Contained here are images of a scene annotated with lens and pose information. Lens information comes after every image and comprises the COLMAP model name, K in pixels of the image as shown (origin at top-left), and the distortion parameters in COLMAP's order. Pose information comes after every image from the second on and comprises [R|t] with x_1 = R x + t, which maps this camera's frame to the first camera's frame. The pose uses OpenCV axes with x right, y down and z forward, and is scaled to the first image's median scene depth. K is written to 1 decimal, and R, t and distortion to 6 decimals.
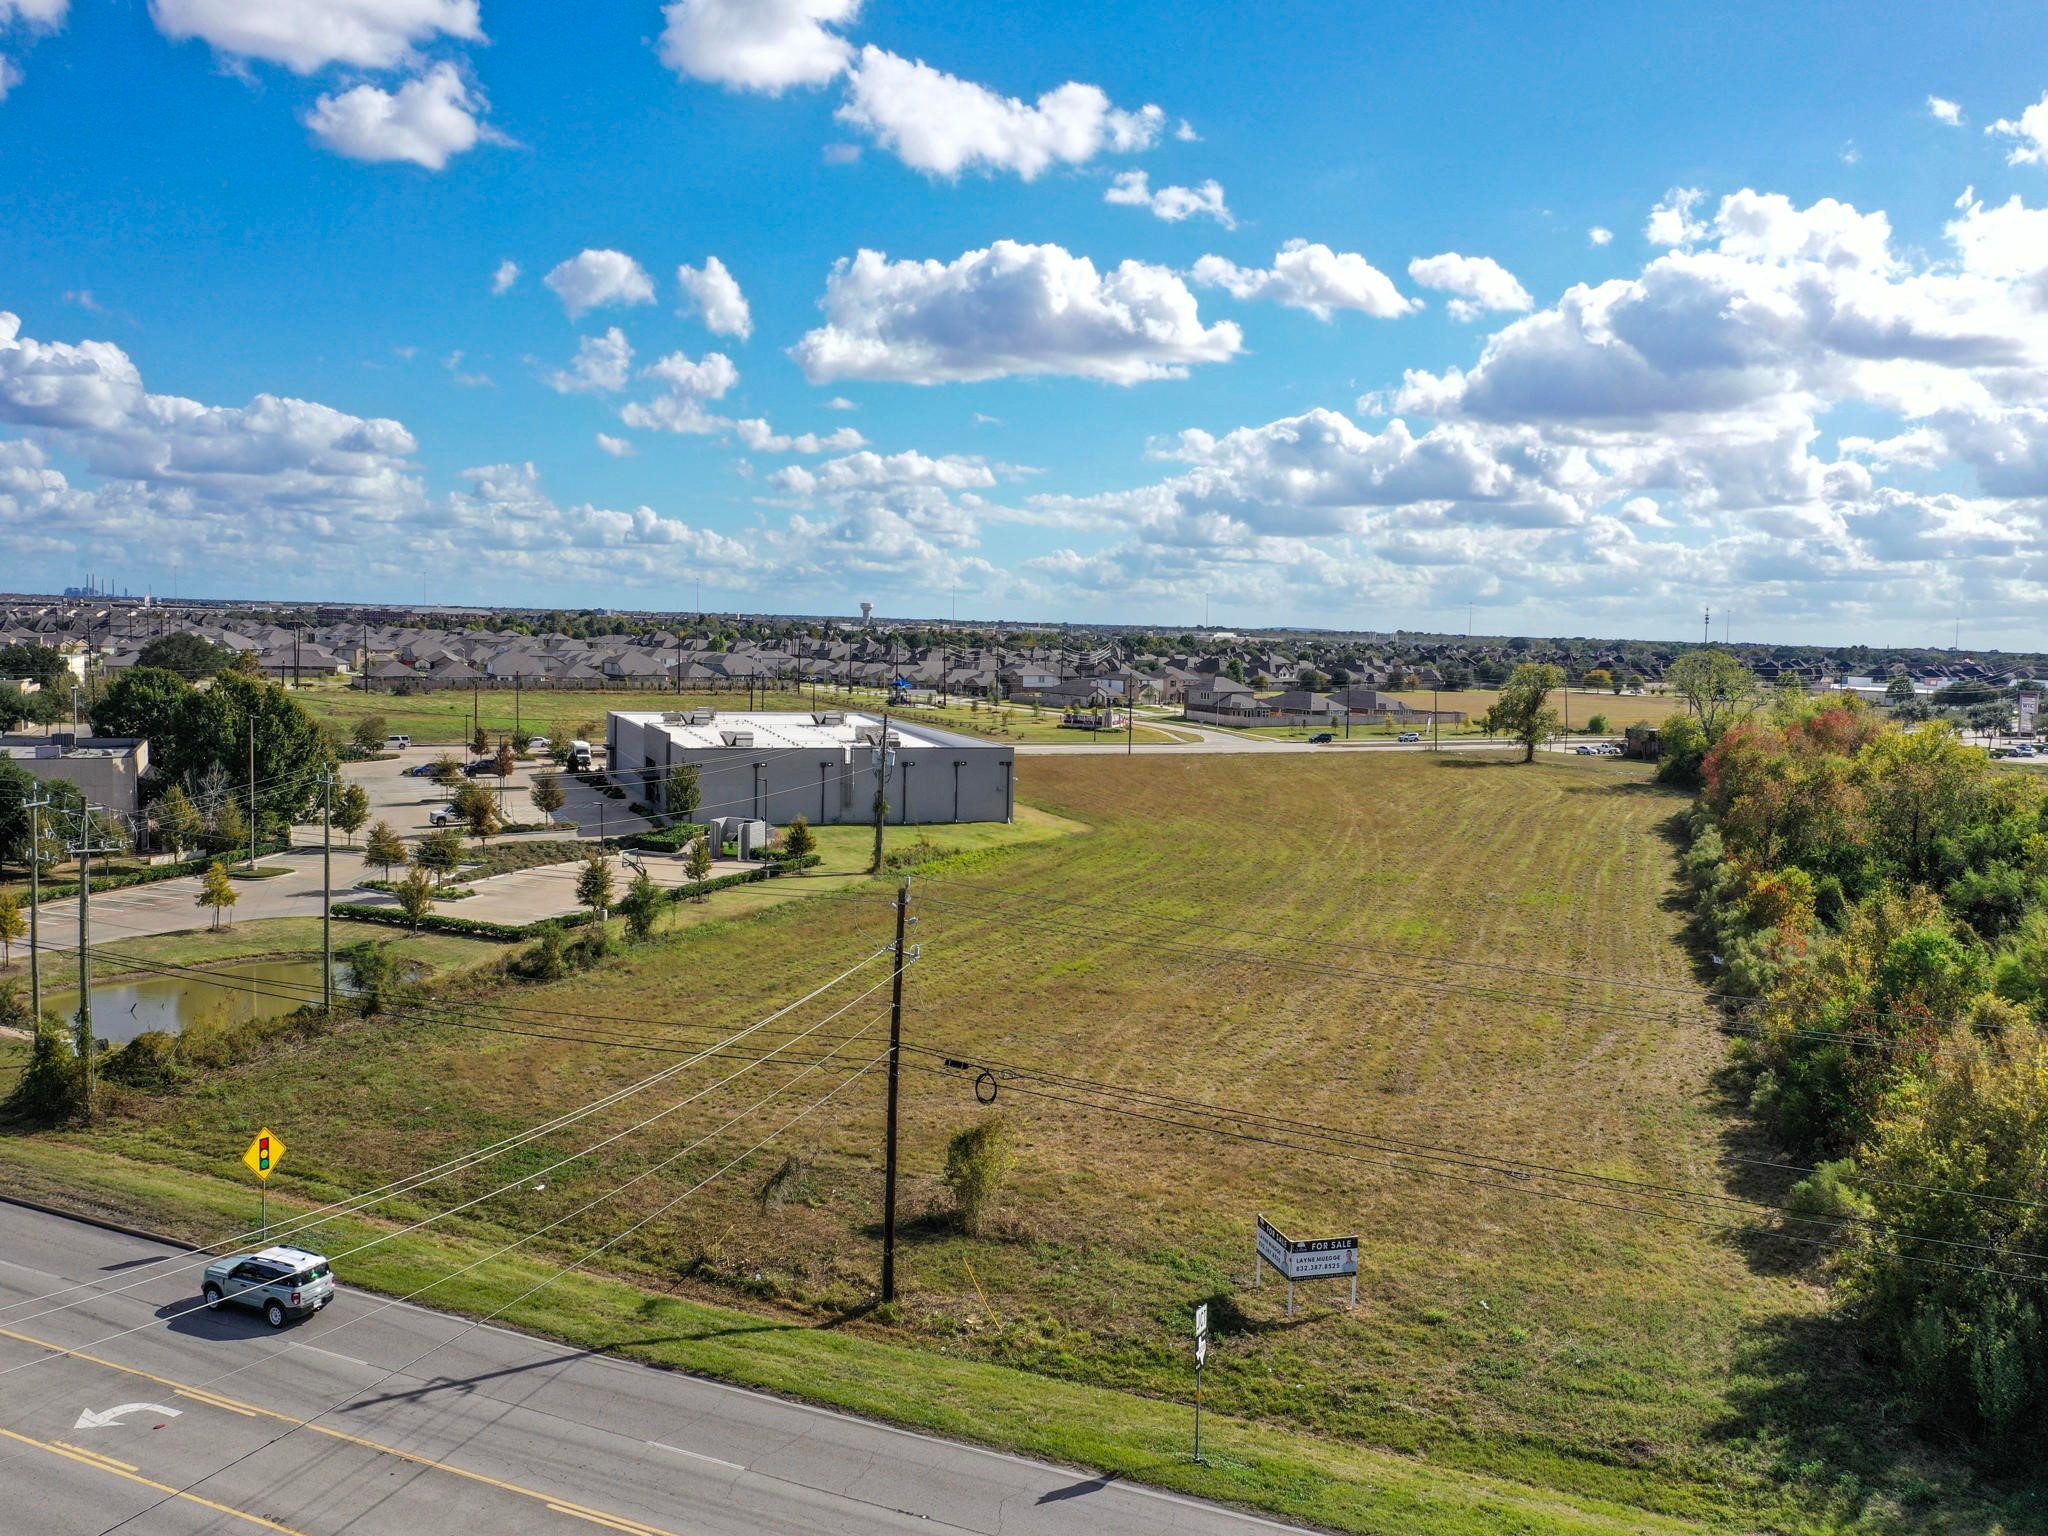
lens RADIAL K [[1599.0, 0, 1014.5], [0, 1599.0, 773.5], [0, 0, 1]] dist [-0.015920, -0.002758]
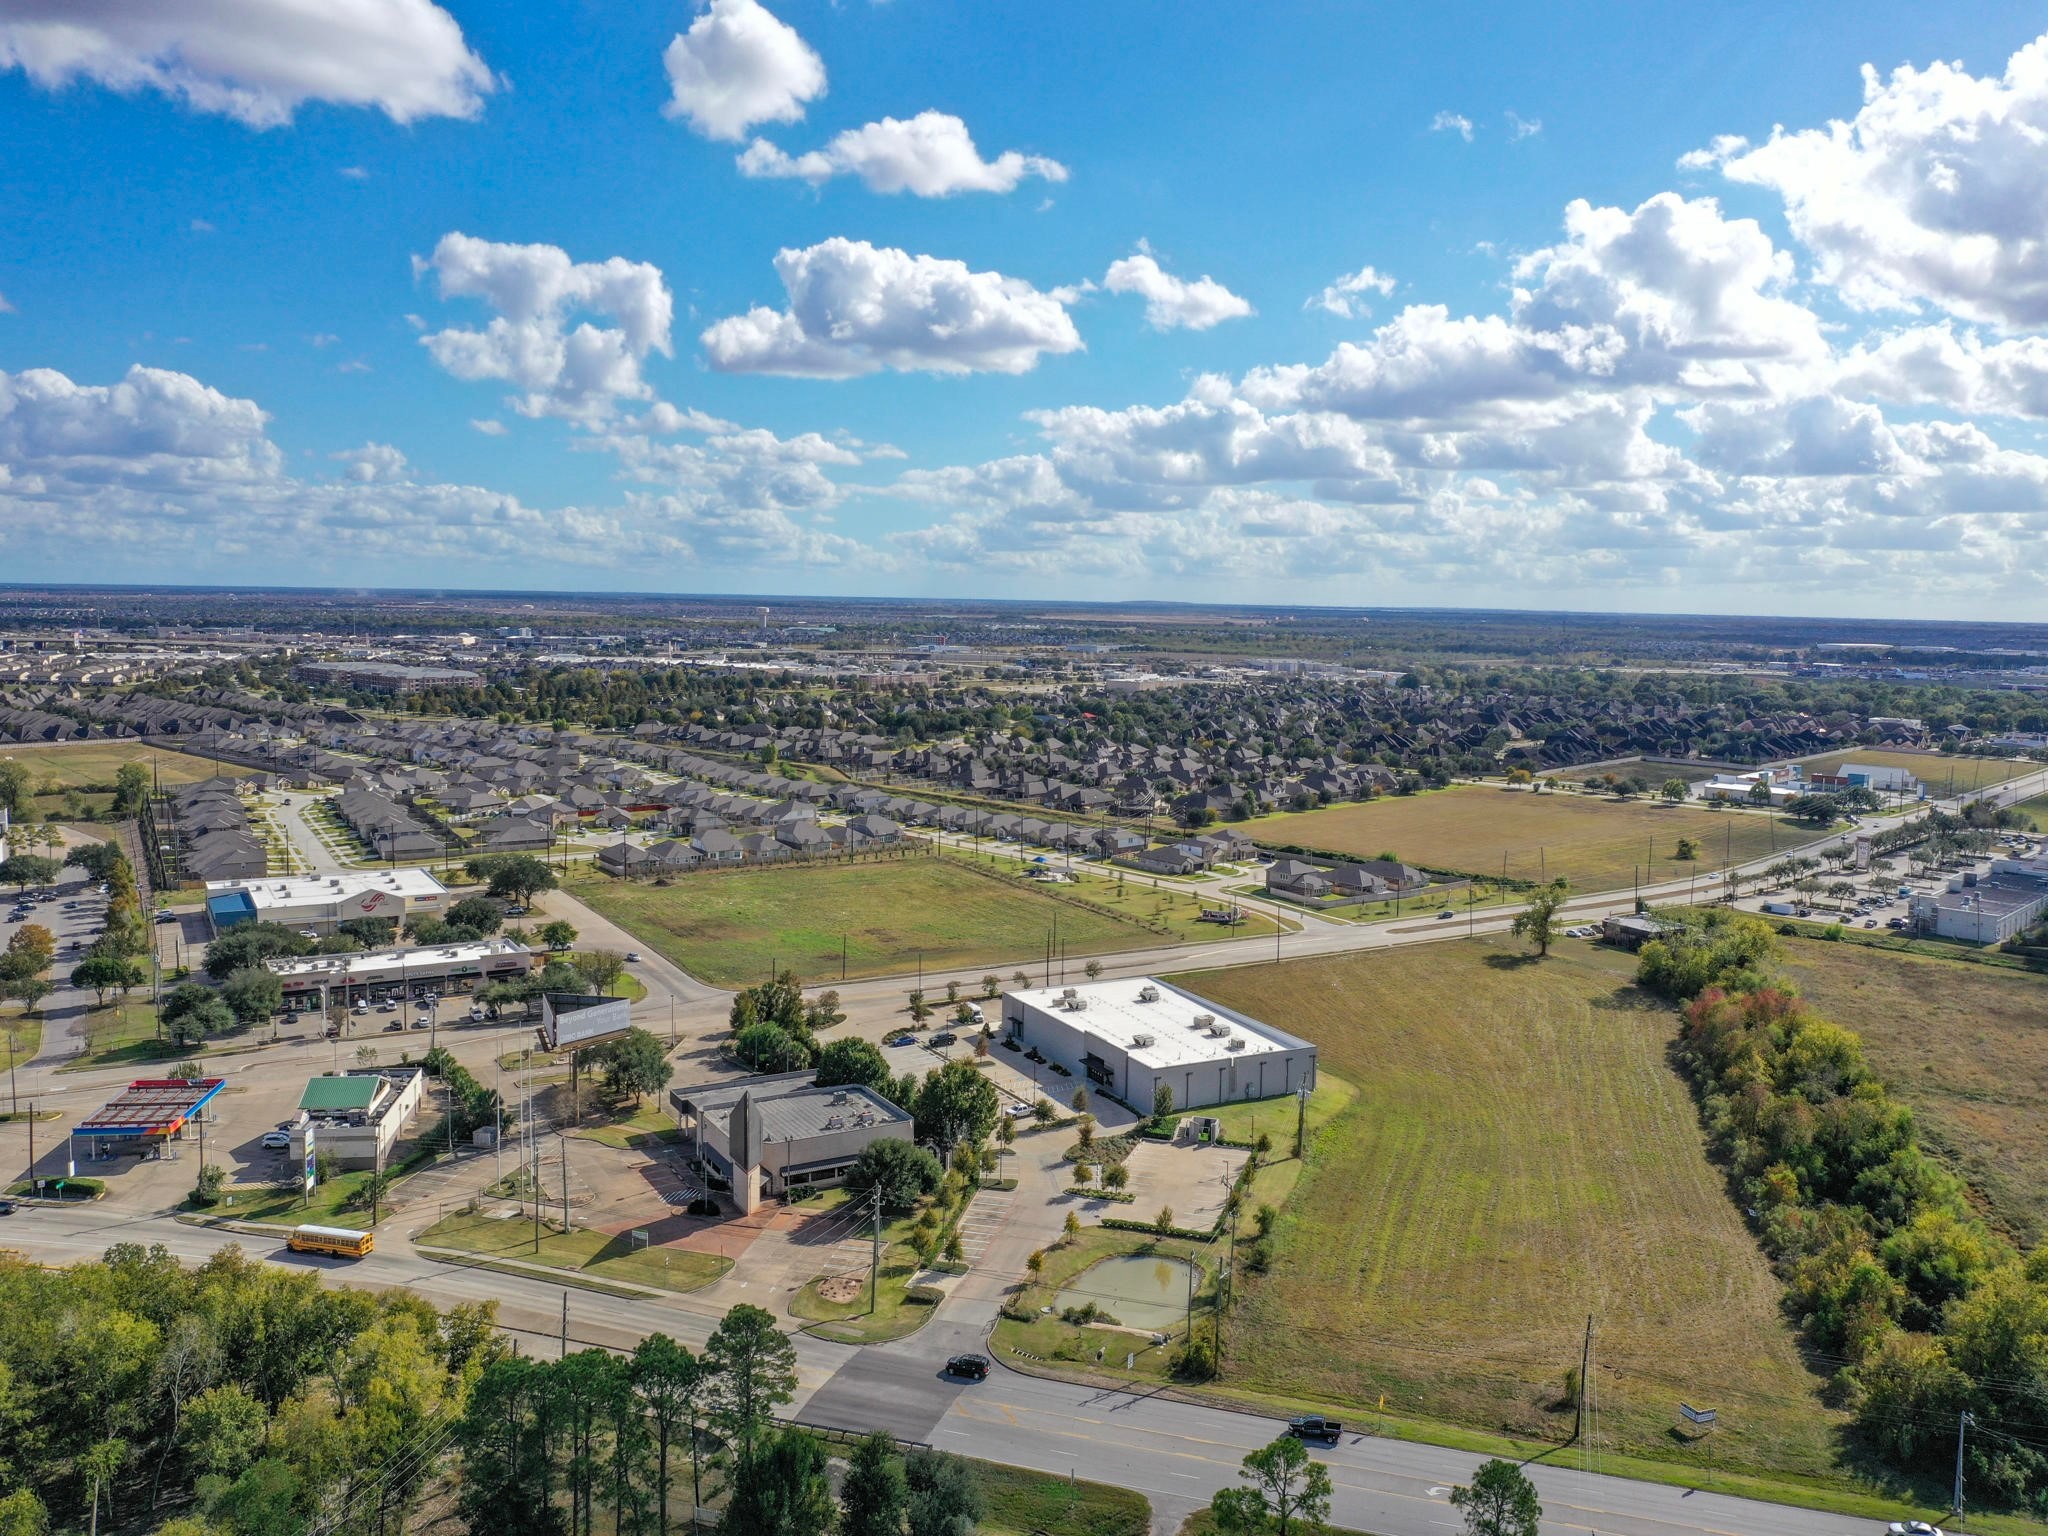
lens RADIAL K [[1599.0, 0, 1022.9], [0, 1599.0, 733.3], [0, 0, 1]] dist [-0.015920, -0.002758]
pose [[0.995396, -0.016070, 0.094494, -0.178993], [0.016564, 0.999853, -0.004444, -0.132869], [-0.094409, 0.005989, 0.995515, -0.254993]]
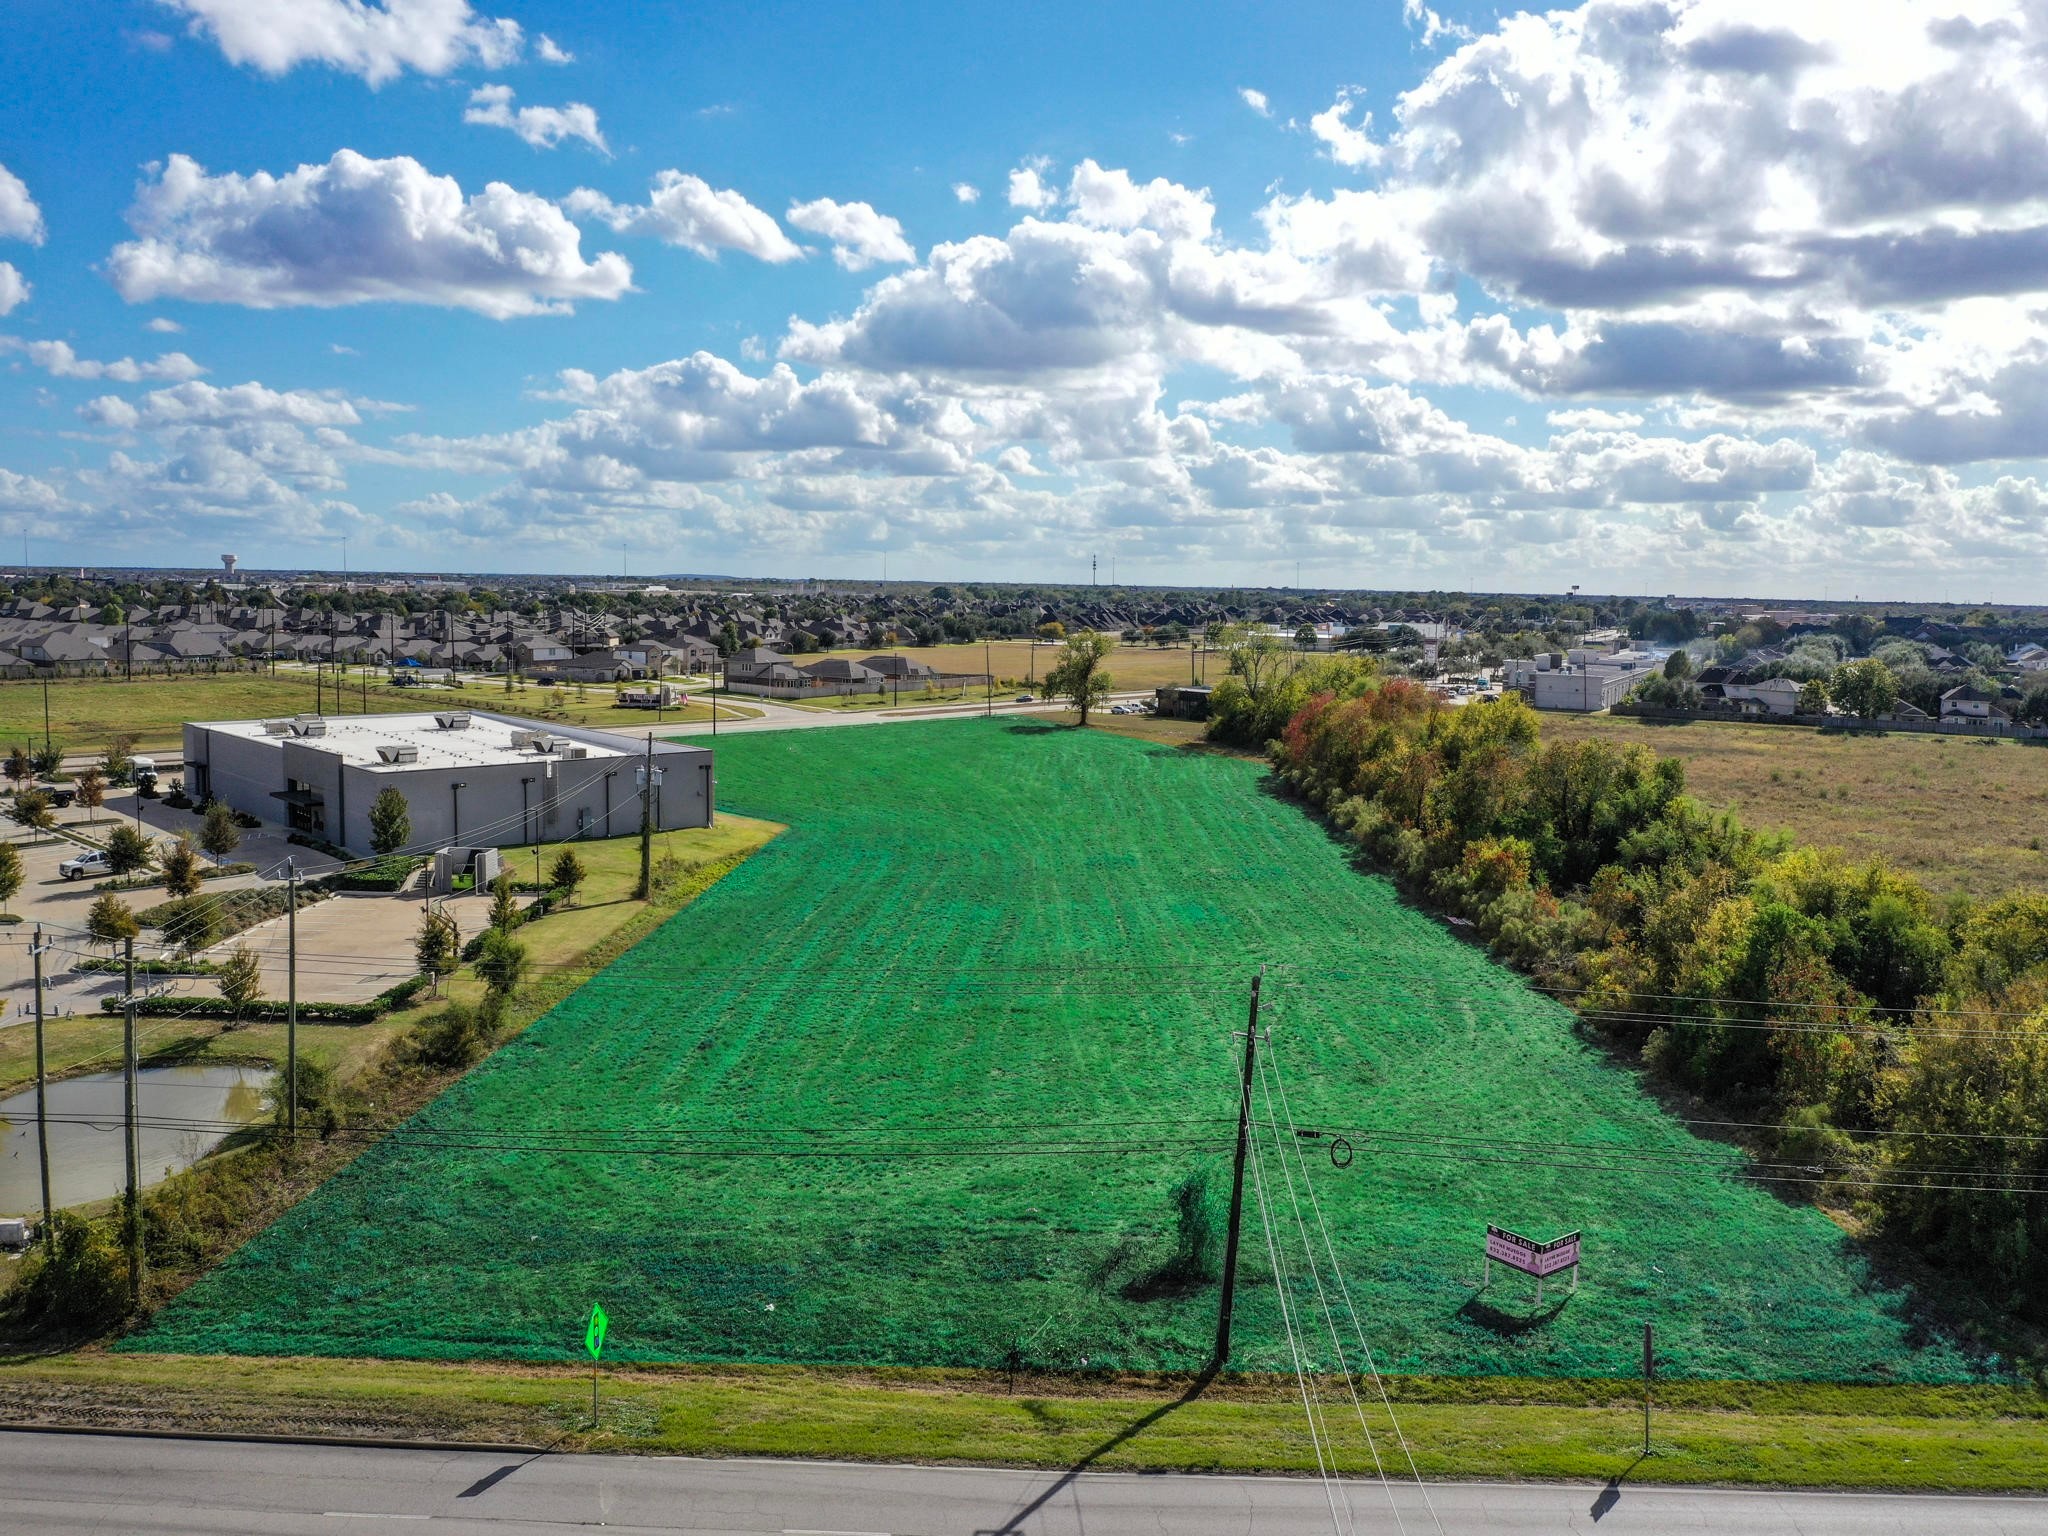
lens RADIAL K [[1599.0, 0, 1017.2], [0, 1599.0, 782.4], [0, 0, 1]] dist [-0.015920, -0.002758]
pose [[0.930893, -0.057066, 0.360806, -0.068776], [0.042910, 0.997967, 0.047133, -0.013141], [-0.362762, -0.028394, 0.931449, 0.009070]]
